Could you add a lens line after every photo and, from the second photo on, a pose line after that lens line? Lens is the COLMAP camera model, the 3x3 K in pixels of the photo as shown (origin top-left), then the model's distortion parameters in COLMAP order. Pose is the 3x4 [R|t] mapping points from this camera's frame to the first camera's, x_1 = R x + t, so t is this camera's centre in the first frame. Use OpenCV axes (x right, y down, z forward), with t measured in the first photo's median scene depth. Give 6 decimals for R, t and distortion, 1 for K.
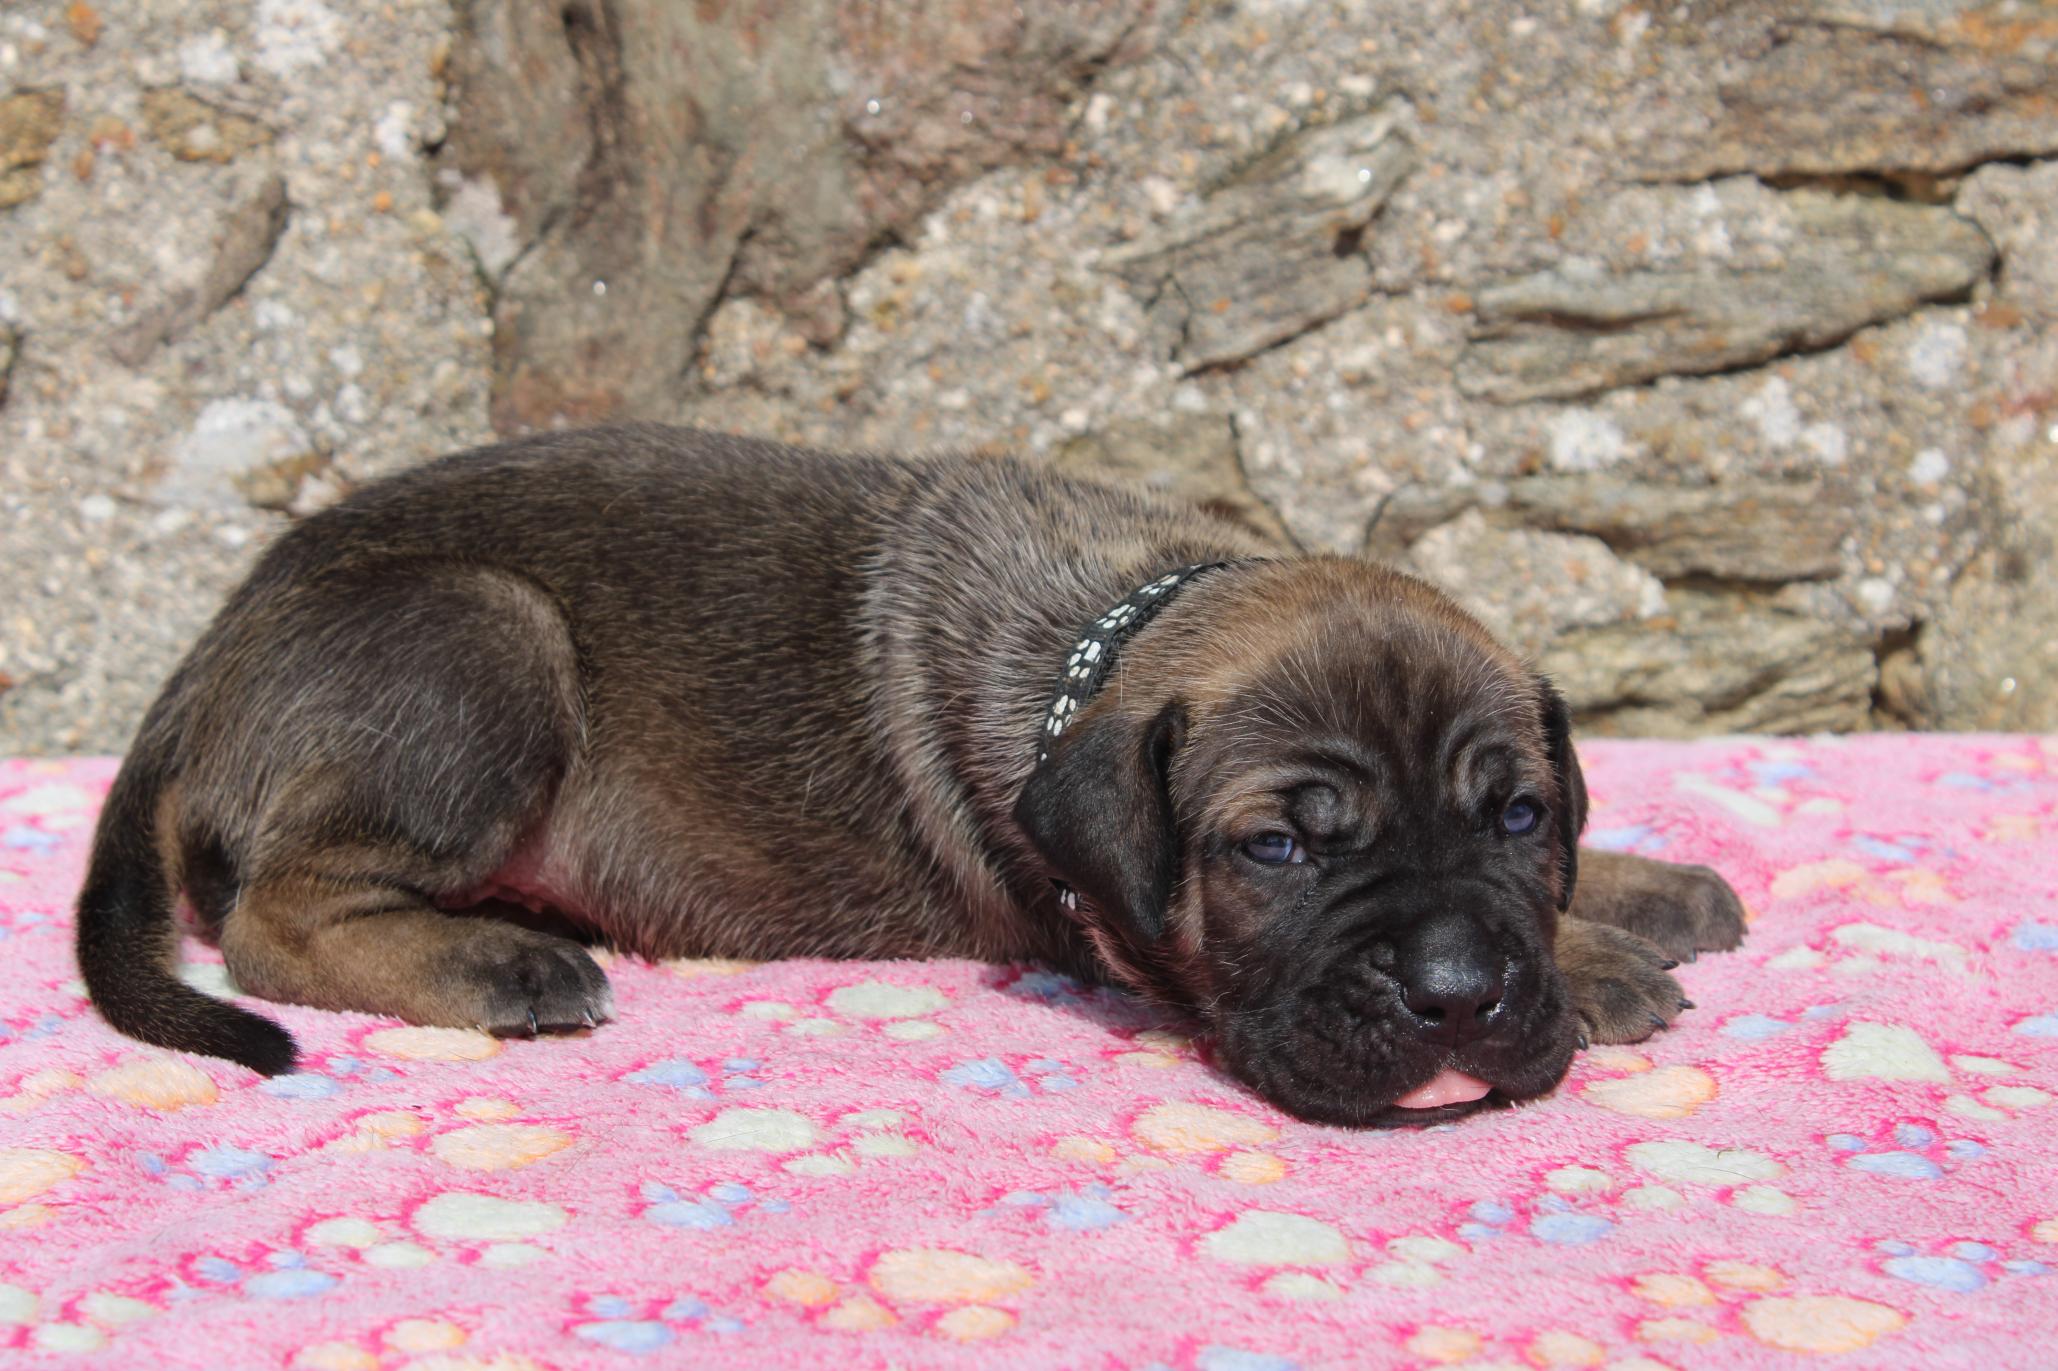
lens RADIAL K [[4638.2, 0, 1012.8], [0, 4638.2, 660.6], [0, 0, 1]] dist [0.058006, 0.000000]
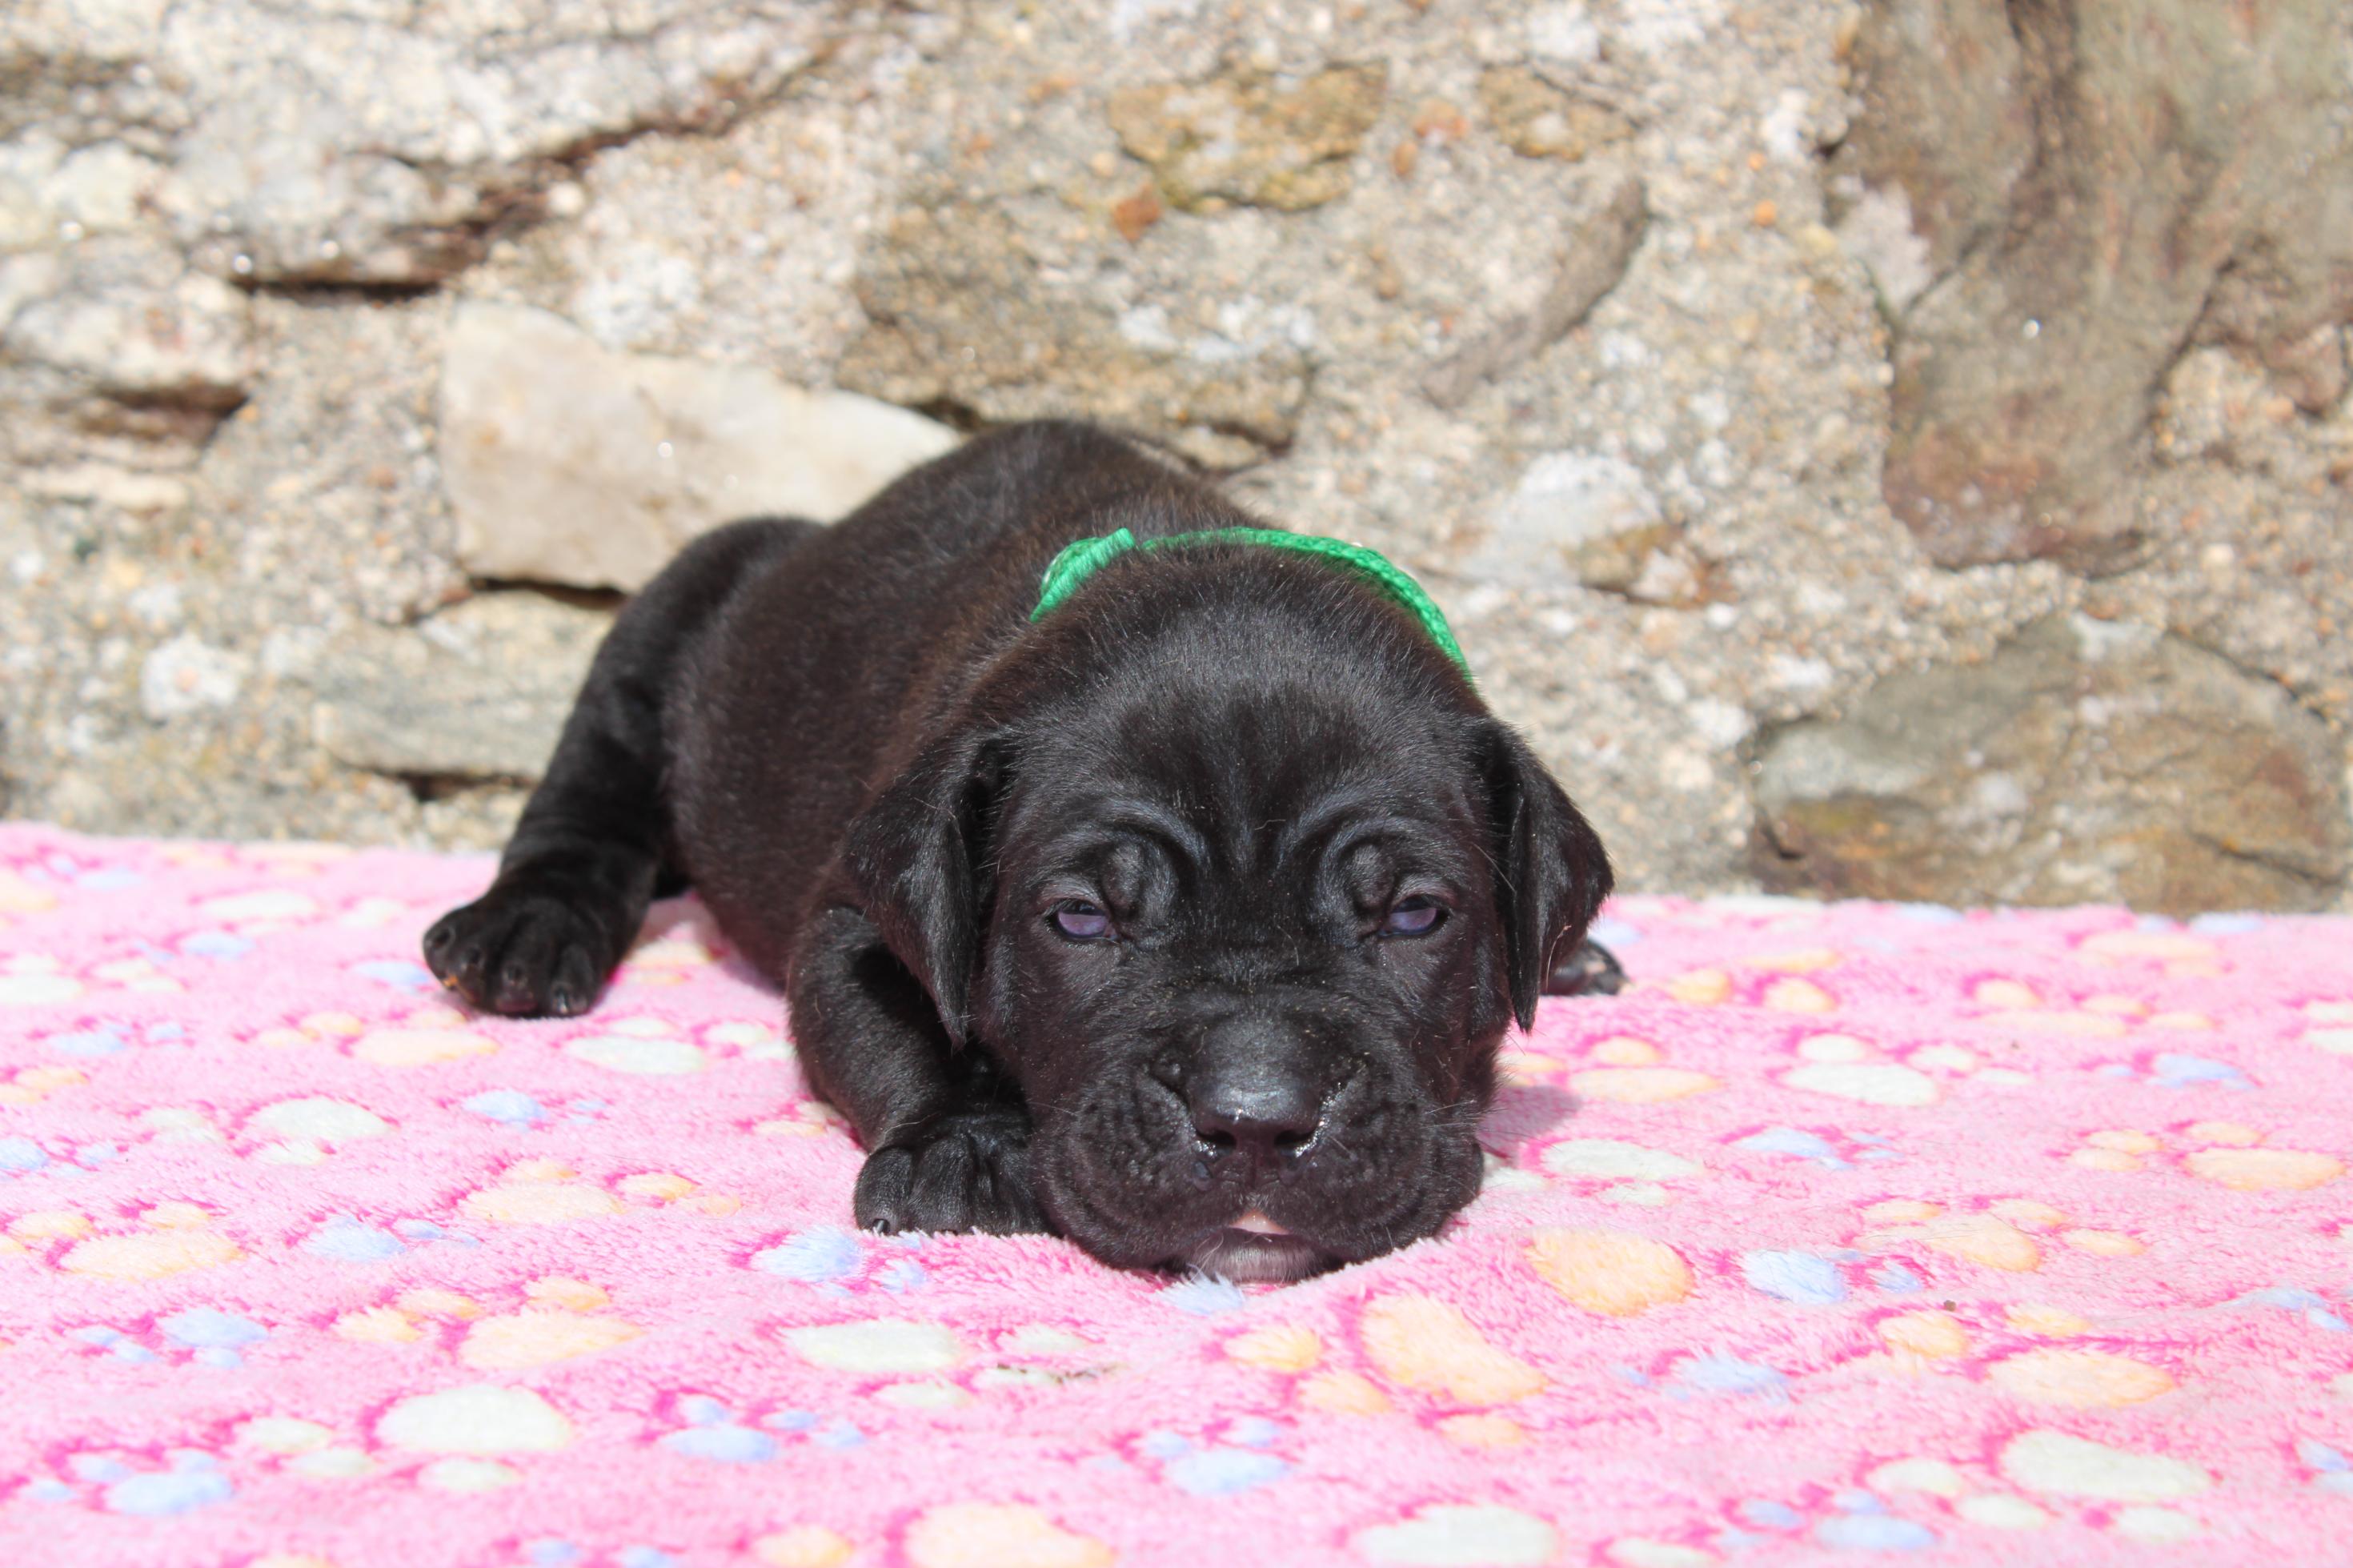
lens RADIAL K [[5303.3, 0, 1161.1], [0, 5303.3, 780.1], [0, 0, 1]] dist [0.058006, 0.000000]
pose [[0.984706, 0.044865, -0.168346, -0.079326], [-0.048182, 0.998716, -0.015669, 0.018400], [0.167427, 0.023541, 0.985603, 0.079561]]
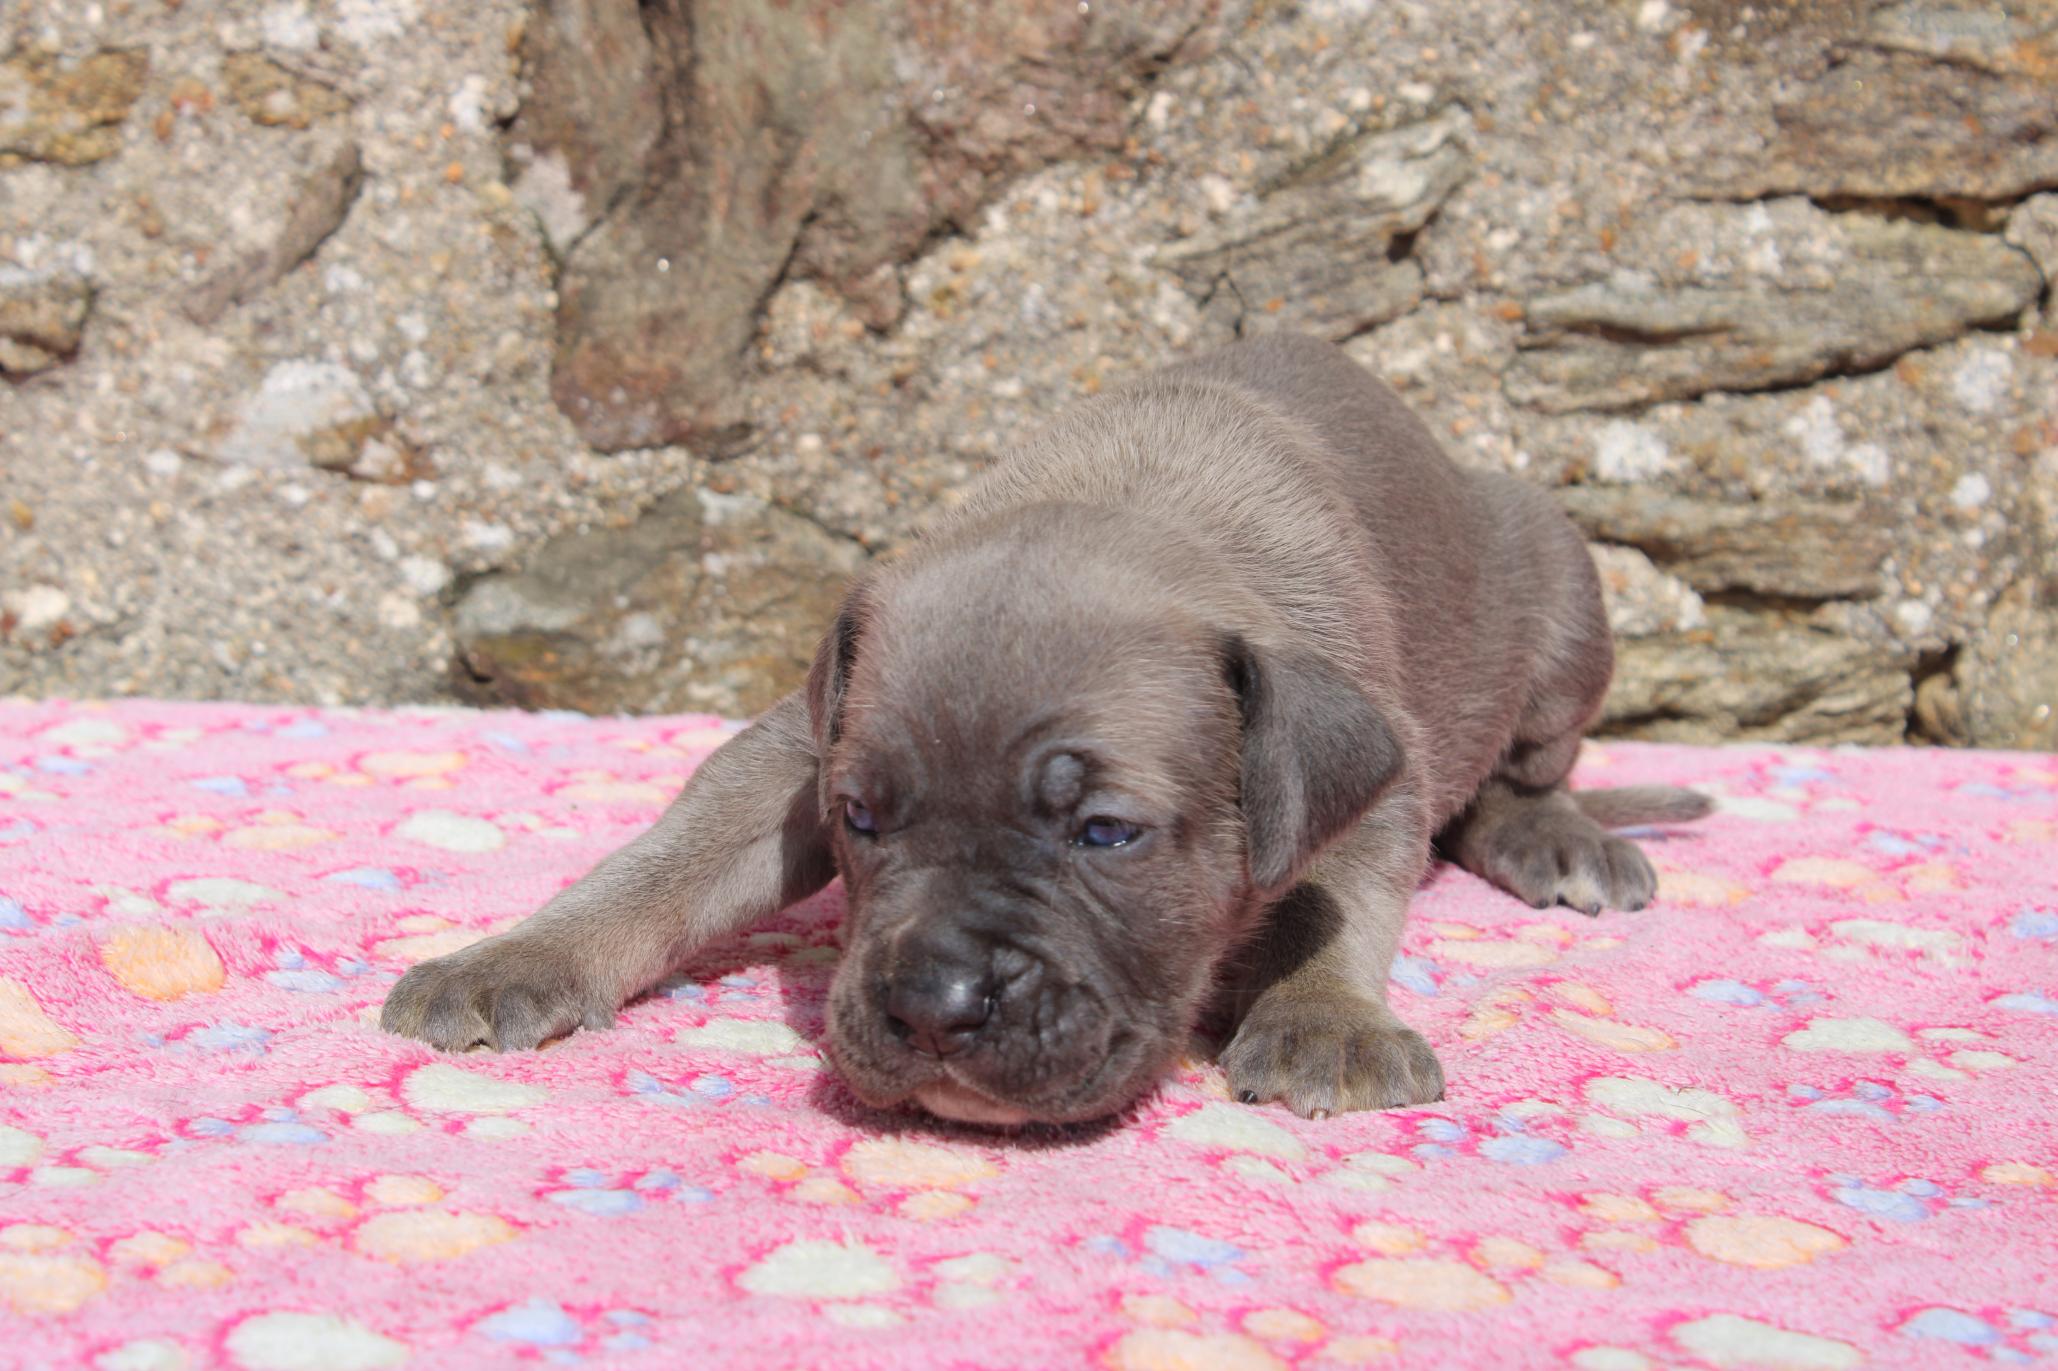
lens RADIAL K [[4638.2, 0, 1023.5], [0, 4638.2, 686.0], [0, 0, 1]] dist [0.058006, 0.000000]
pose [[0.998907, 0.038756, -0.026128, 0.019994], [-0.039287, 0.999025, -0.020145, 0.029286], [0.025322, 0.021149, 0.999456, -0.012696]]
